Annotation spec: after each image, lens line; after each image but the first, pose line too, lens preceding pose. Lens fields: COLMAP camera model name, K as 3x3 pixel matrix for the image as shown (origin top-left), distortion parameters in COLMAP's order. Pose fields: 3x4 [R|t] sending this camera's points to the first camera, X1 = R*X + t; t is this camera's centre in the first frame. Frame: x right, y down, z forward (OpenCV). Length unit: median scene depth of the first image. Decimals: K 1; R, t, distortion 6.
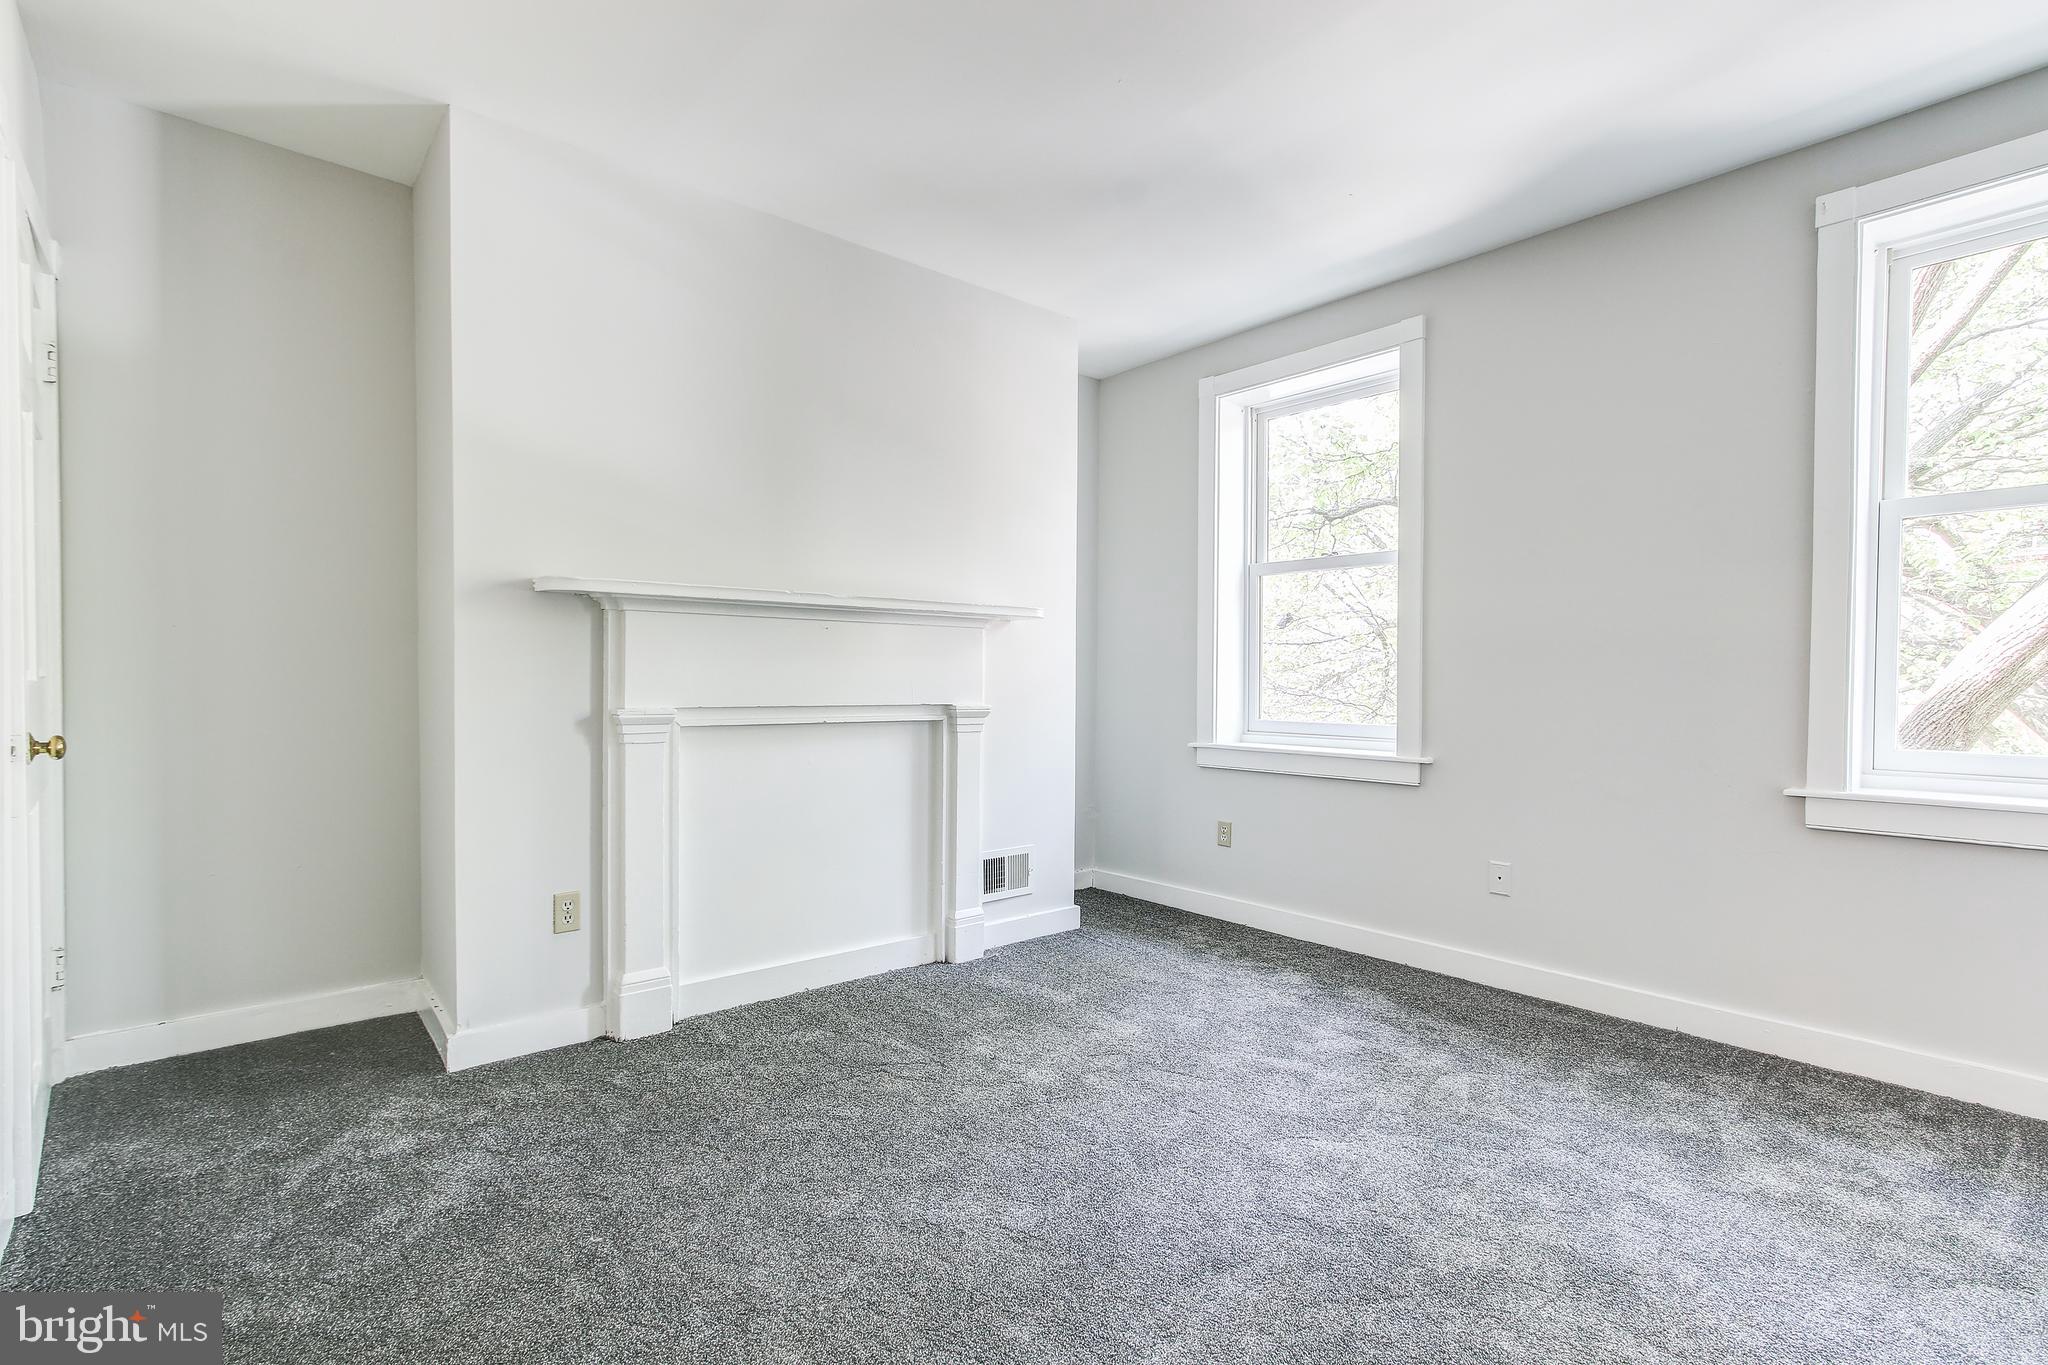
lens RADIAL K [[935.2, 0, 1020.7], [0, 935.2, 682.2], [0, 0, 1]] dist [-0.001446, -0.000985]
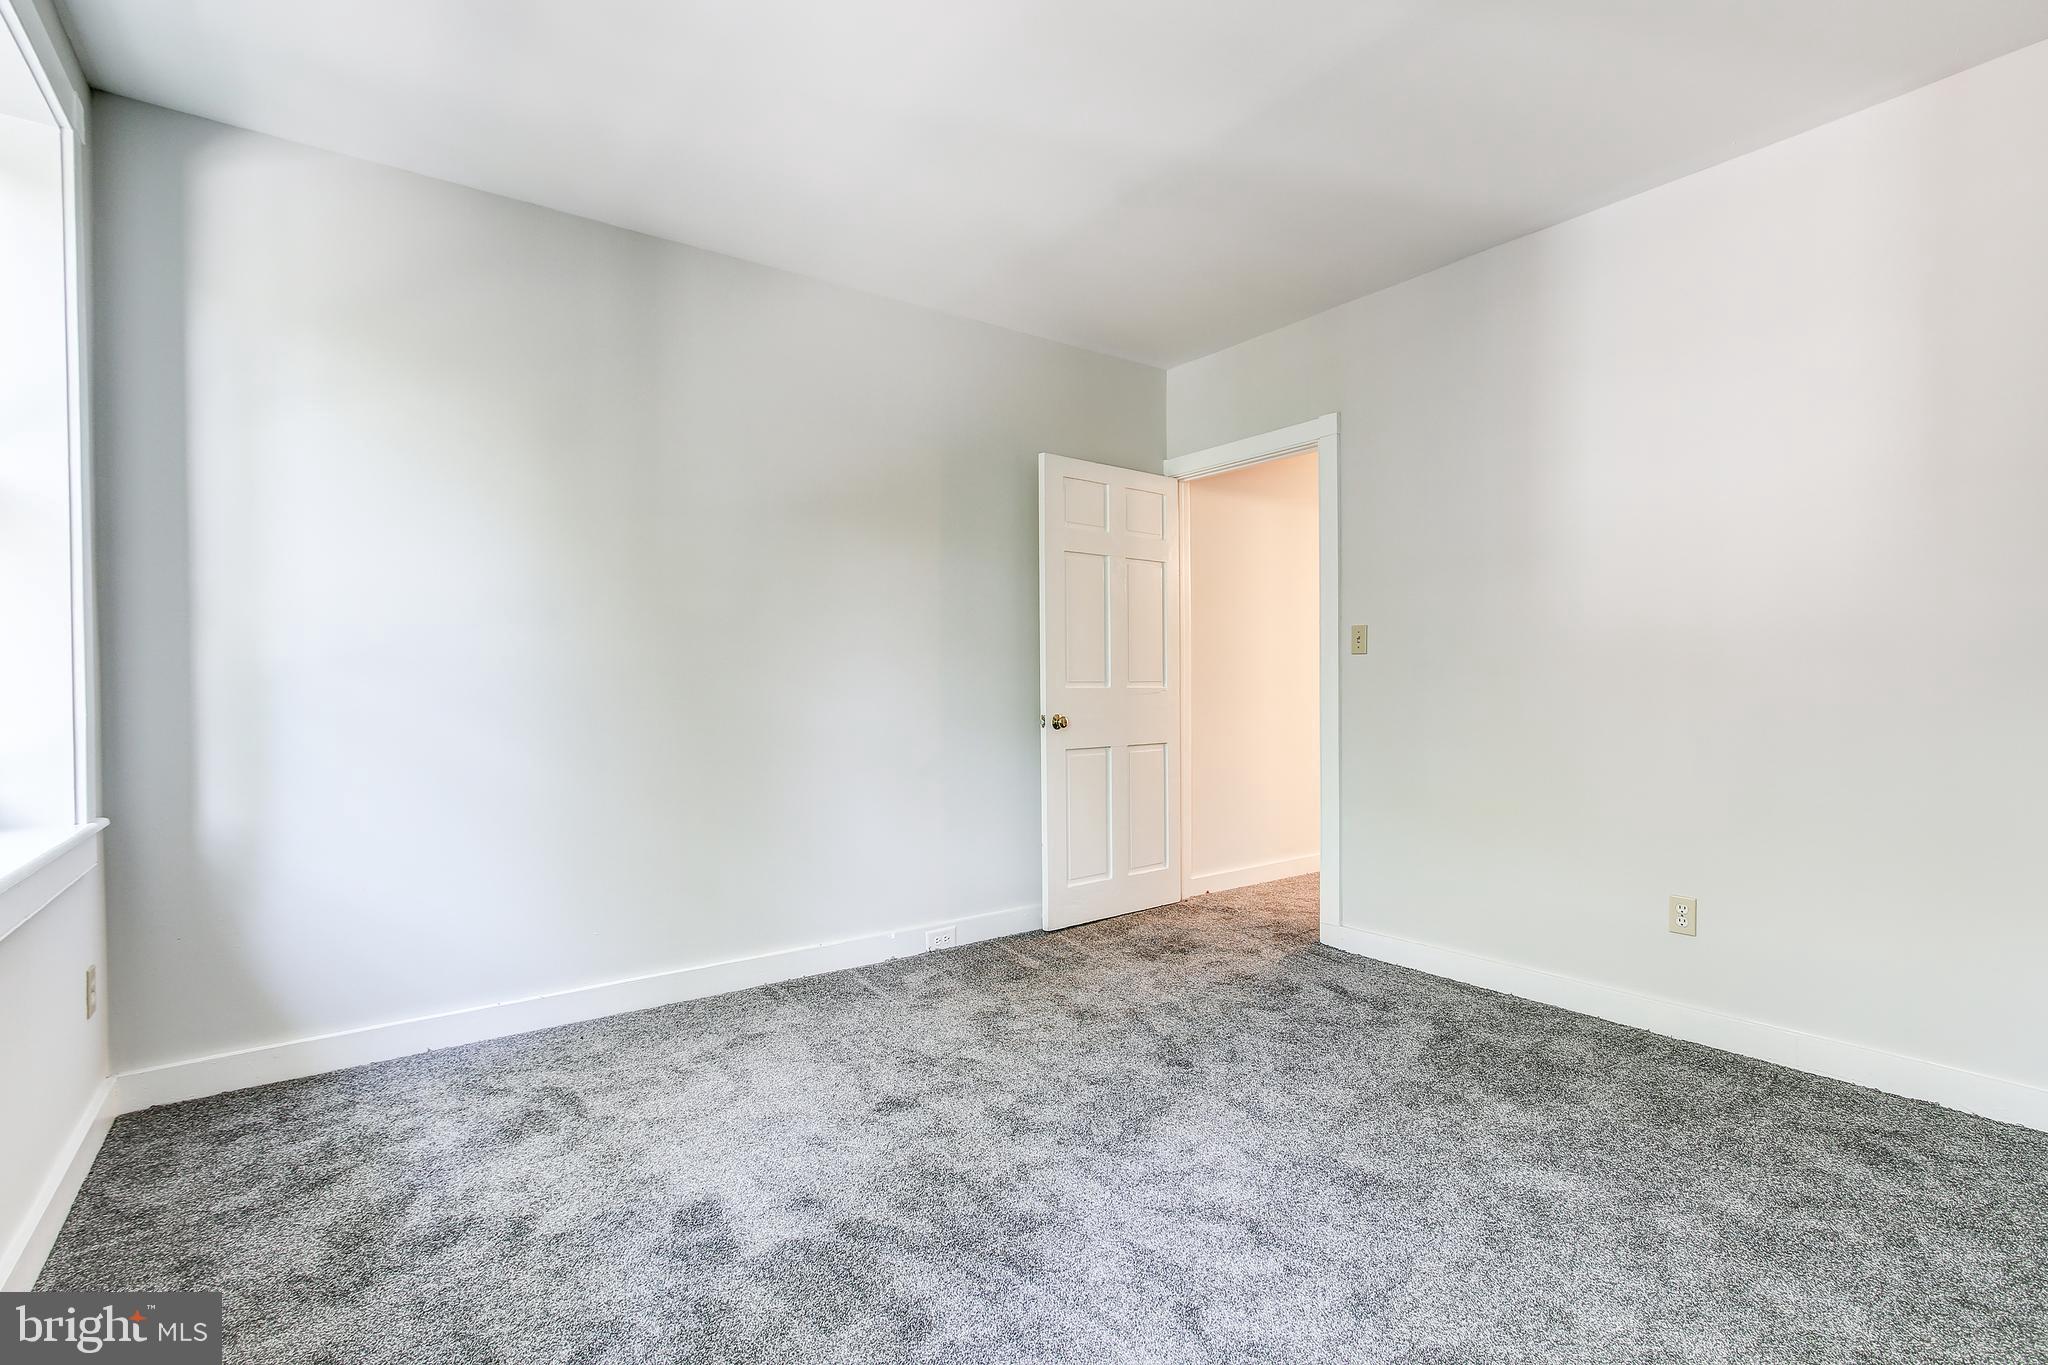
lens RADIAL K [[935.2, 0, 1038.6], [0, 935.2, 689.2], [0, 0, 1]] dist [-0.001446, -0.000985]
pose [[-0.997193, 0.001096, 0.074871, 0.162848], [0.002339, 0.999861, 0.016513, -0.011160], [-0.074842, 0.016642, -0.997057, 1.286906]]
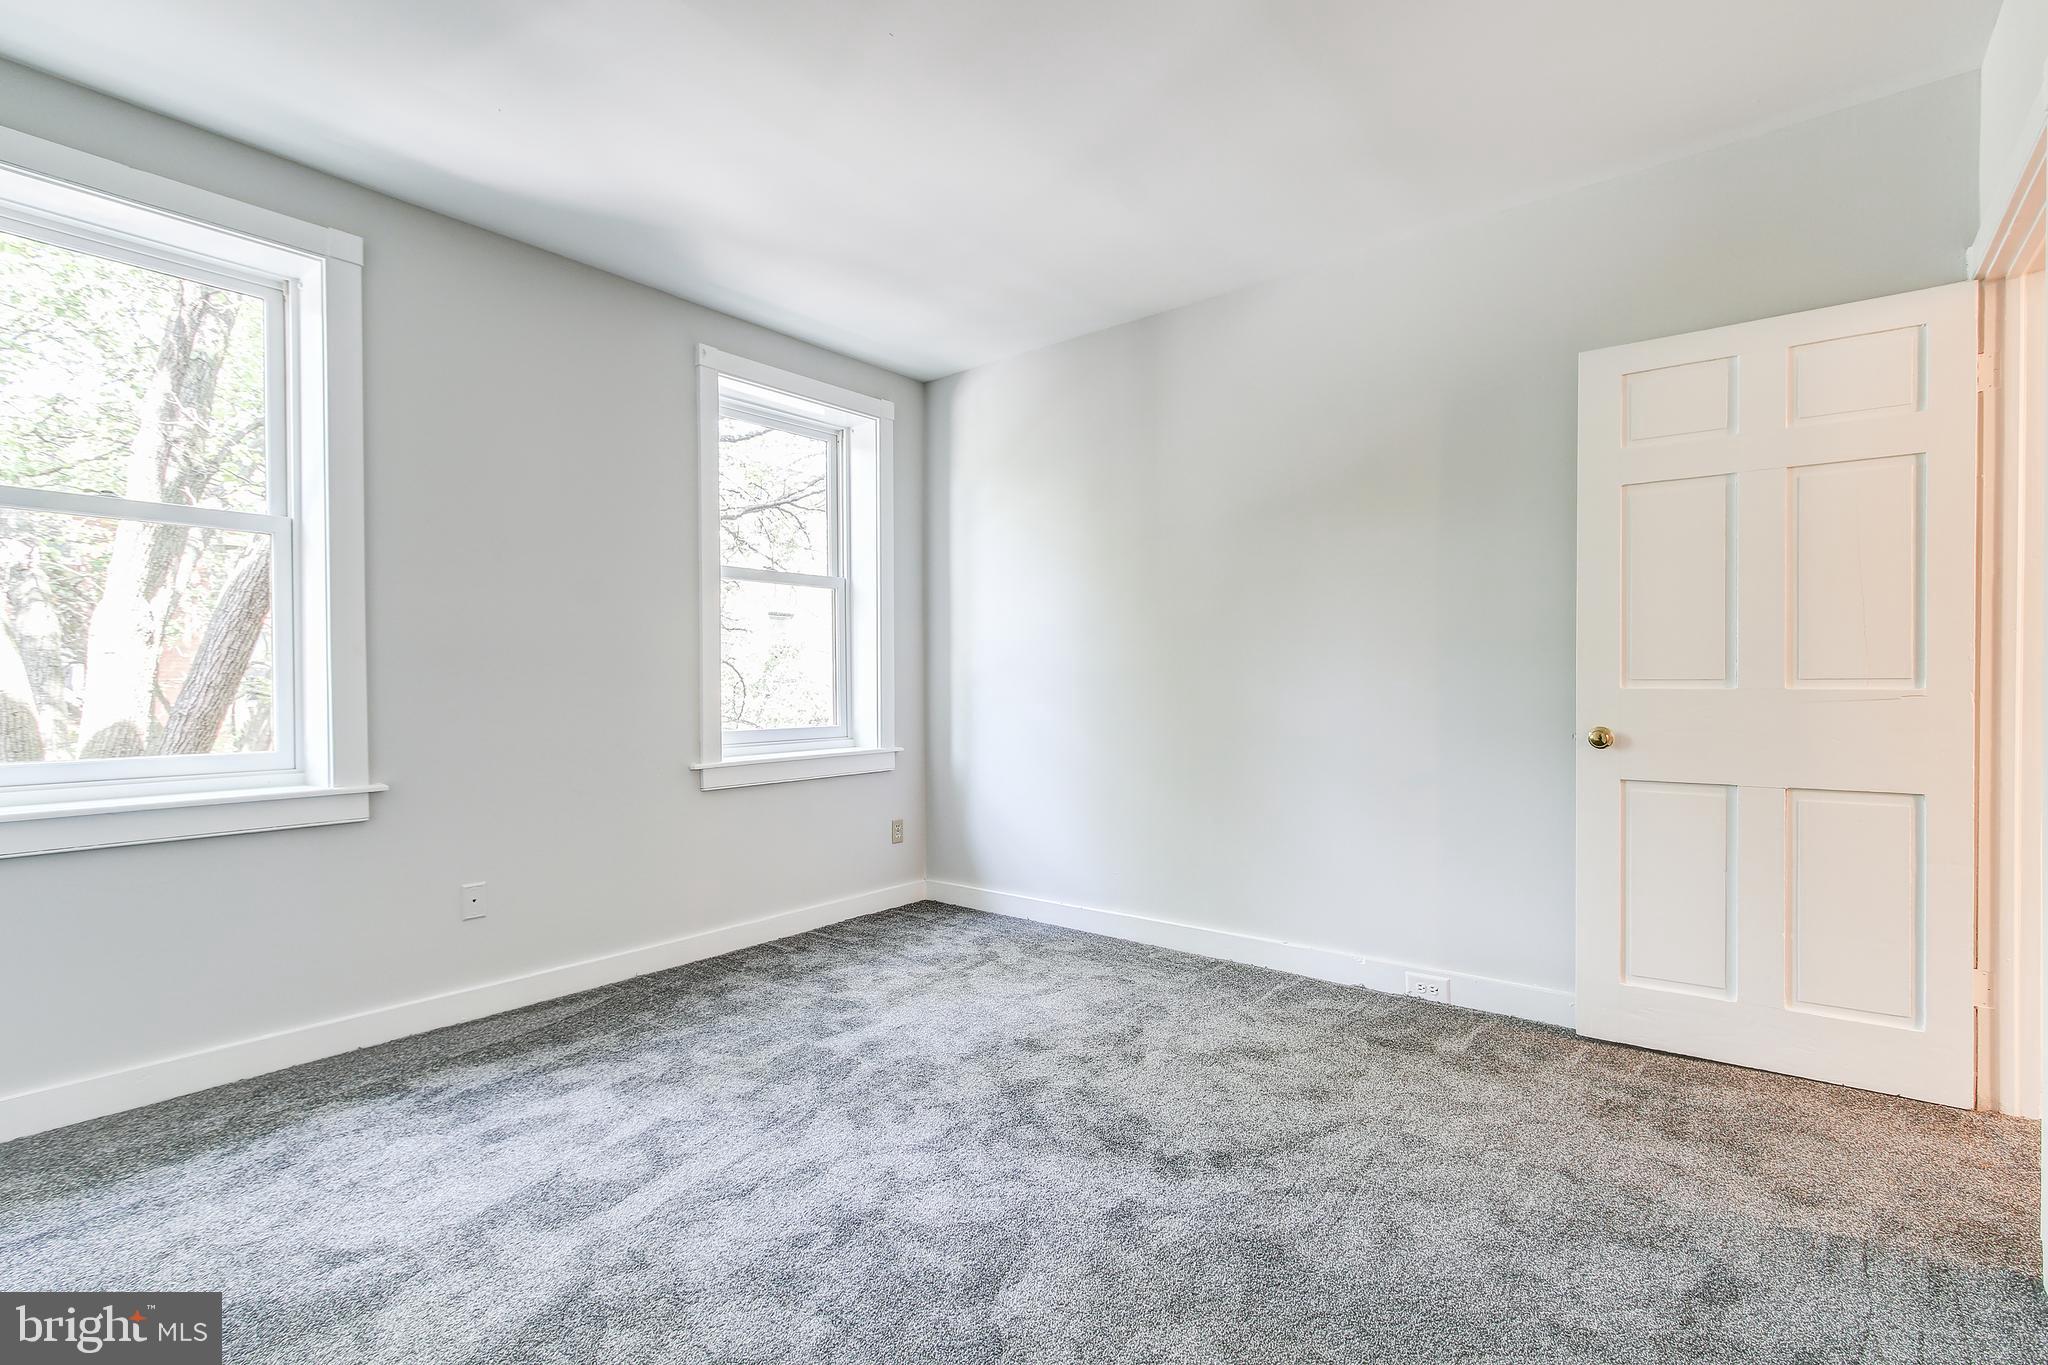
lens RADIAL K [[935.2, 0, 1030.1], [0, 935.2, 692.0], [0, 0, 1]] dist [-0.001446, -0.000985]
pose [[-0.183992, -0.014114, 0.982826, -0.550813], [0.011105, 0.999803, 0.016437, -0.009066], [-0.982865, 0.013939, -0.183799, 0.681459]]
